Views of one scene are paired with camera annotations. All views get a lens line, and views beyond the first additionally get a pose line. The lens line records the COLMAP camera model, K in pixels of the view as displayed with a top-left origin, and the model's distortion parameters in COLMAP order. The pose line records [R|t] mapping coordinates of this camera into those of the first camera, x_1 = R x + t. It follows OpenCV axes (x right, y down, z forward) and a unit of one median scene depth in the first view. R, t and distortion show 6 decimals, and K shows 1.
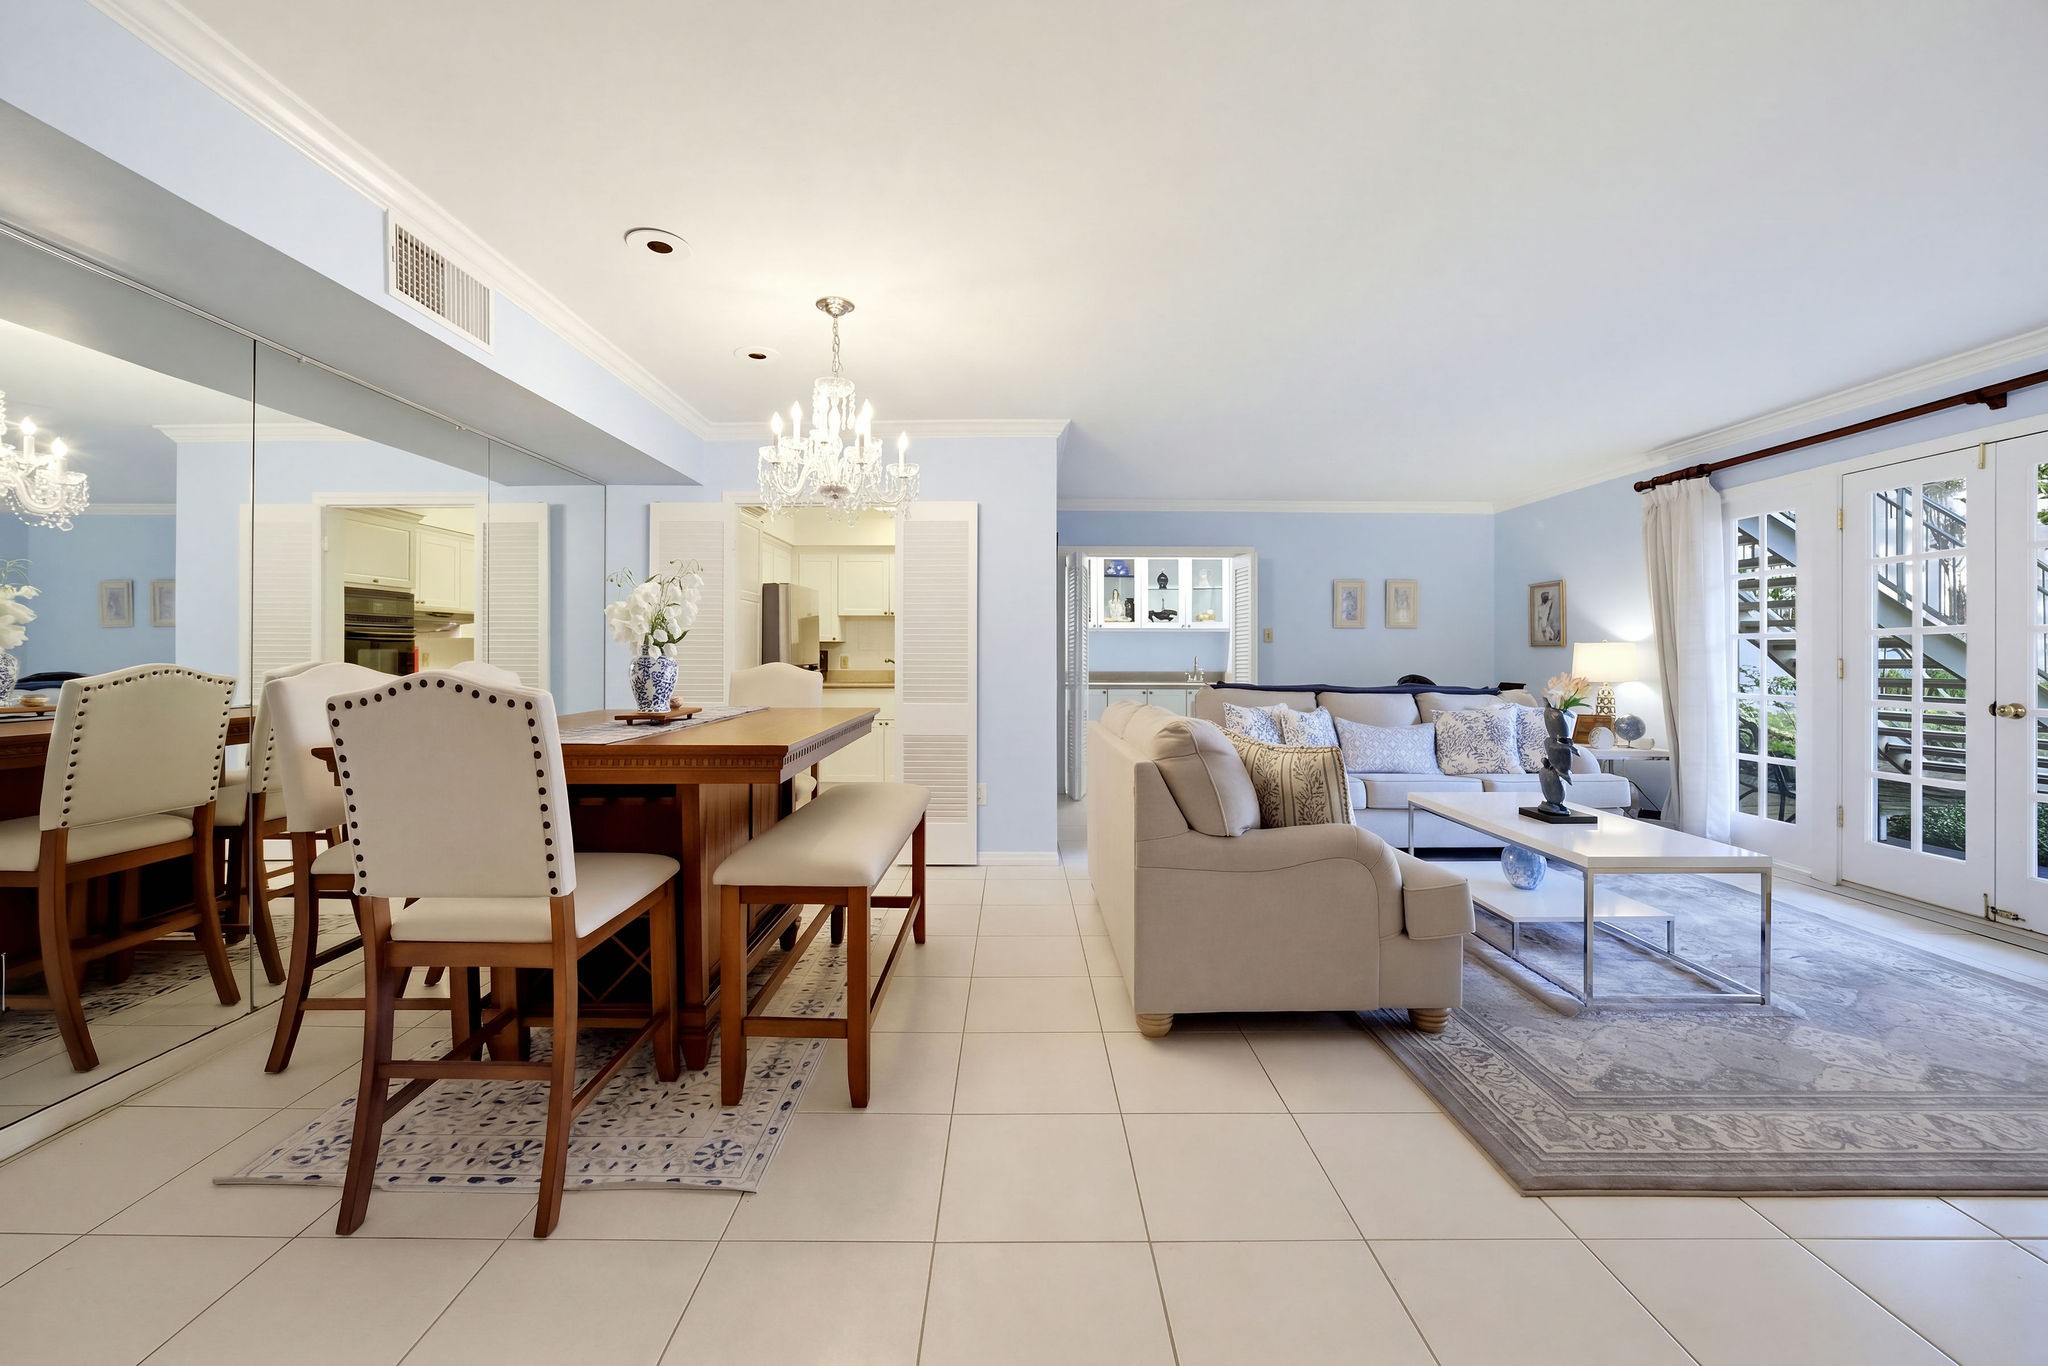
lens RADIAL K [[781.9, 0, 1013.8], [0, 781.9, 661.3], [0, 0, 1]] dist [-0.003380, 0.000106]
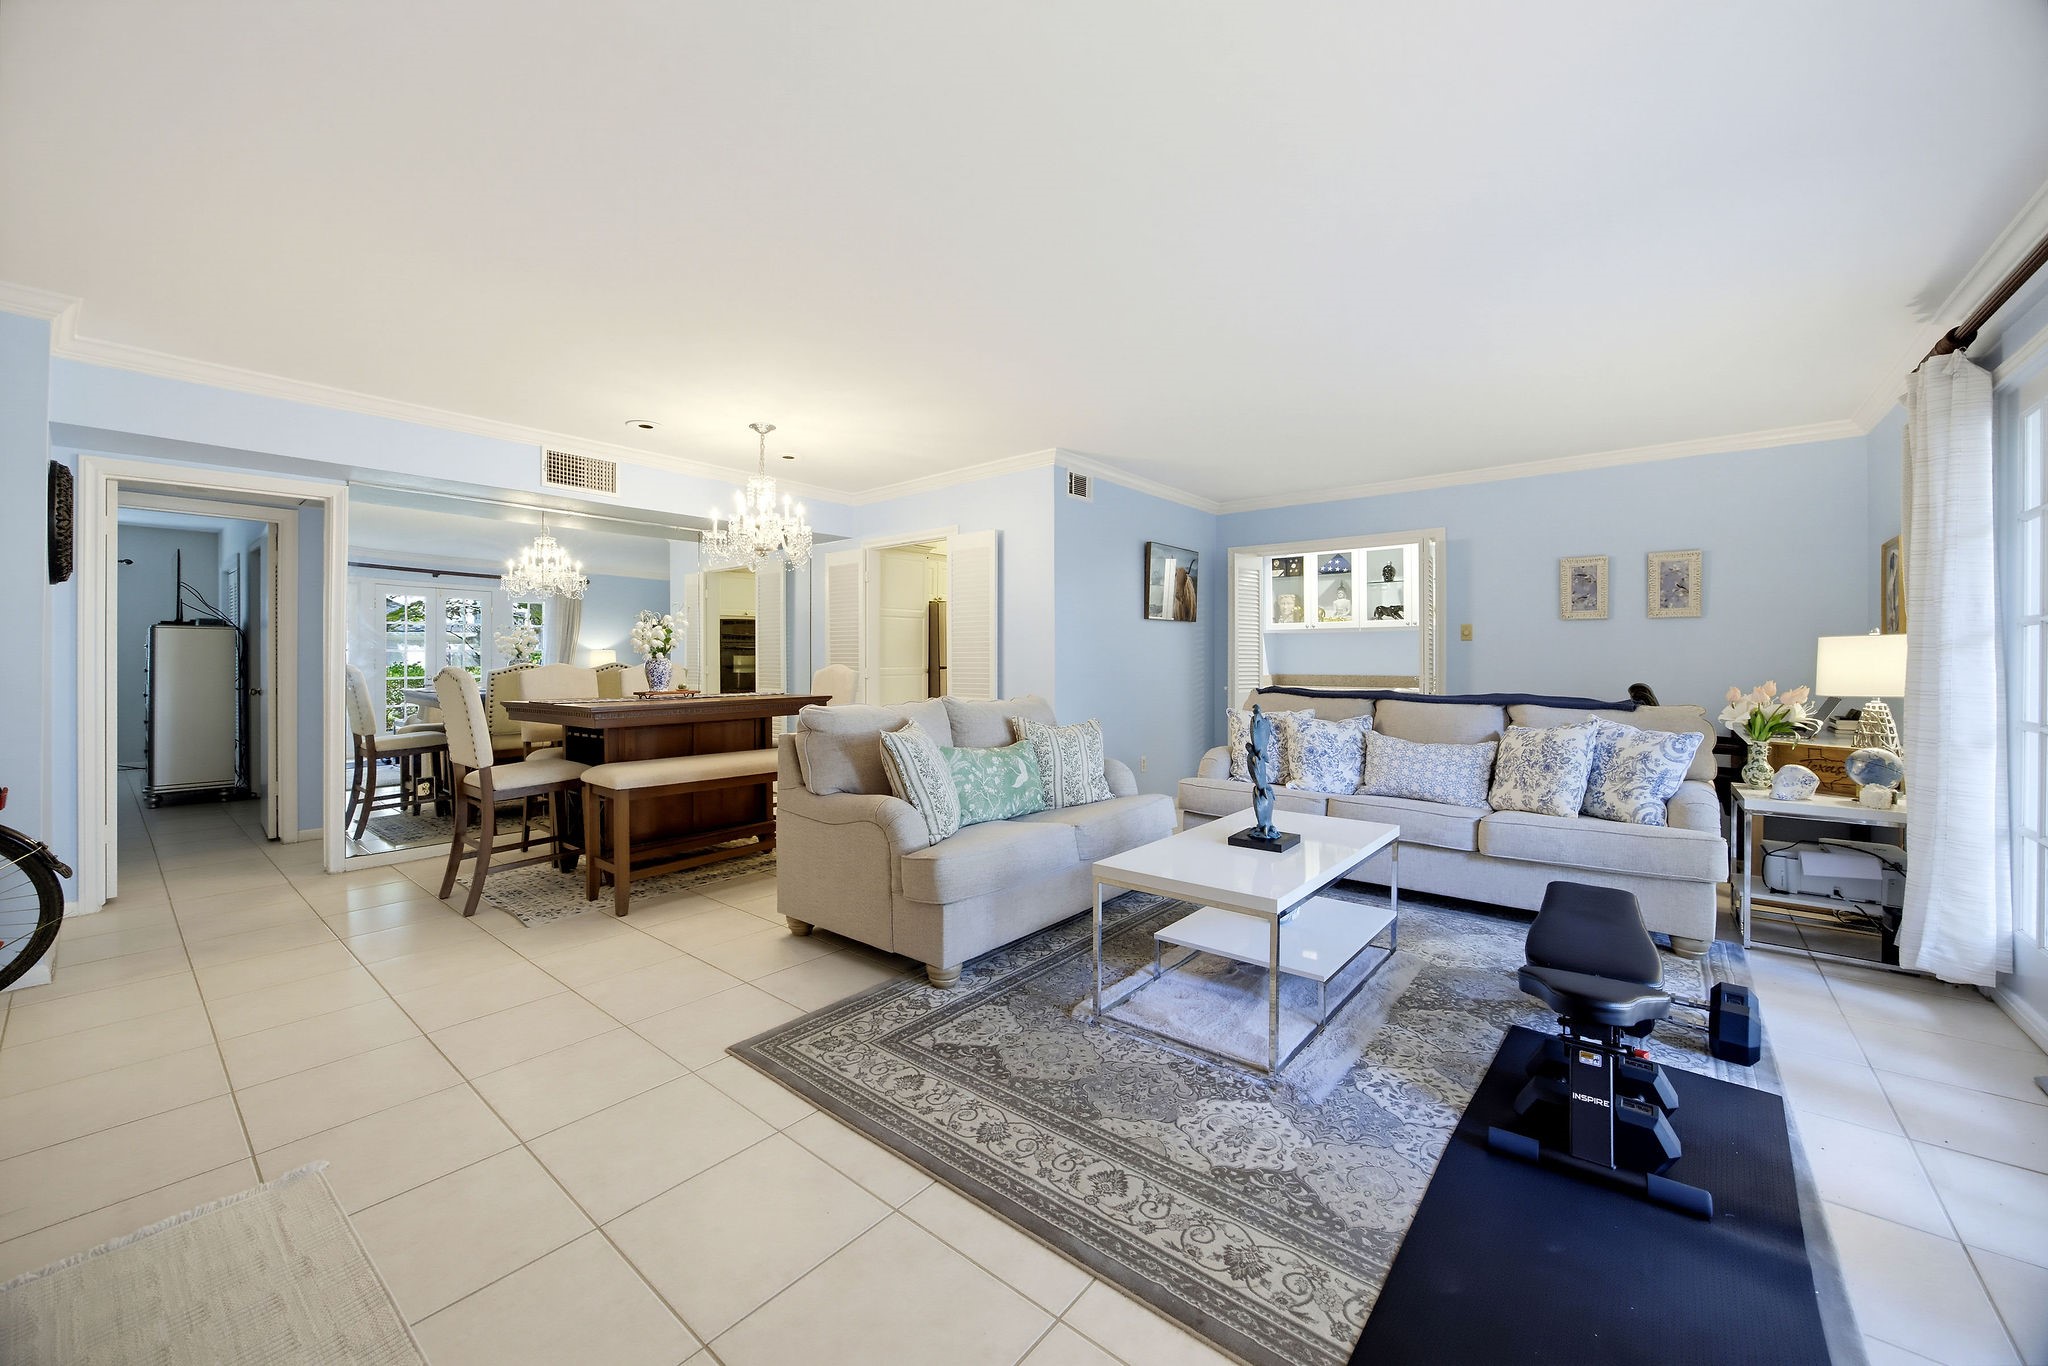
lens RADIAL K [[781.9, 0, 1022.7], [0, 781.9, 663.0], [0, 0, 1]] dist [-0.003380, 0.000106]
pose [[0.770413, 0.001279, -0.637543, 0.749797], [-0.002929, 0.999995, -0.001533, 0.001058], [0.637538, 0.003049, 0.770413, 0.106990]]
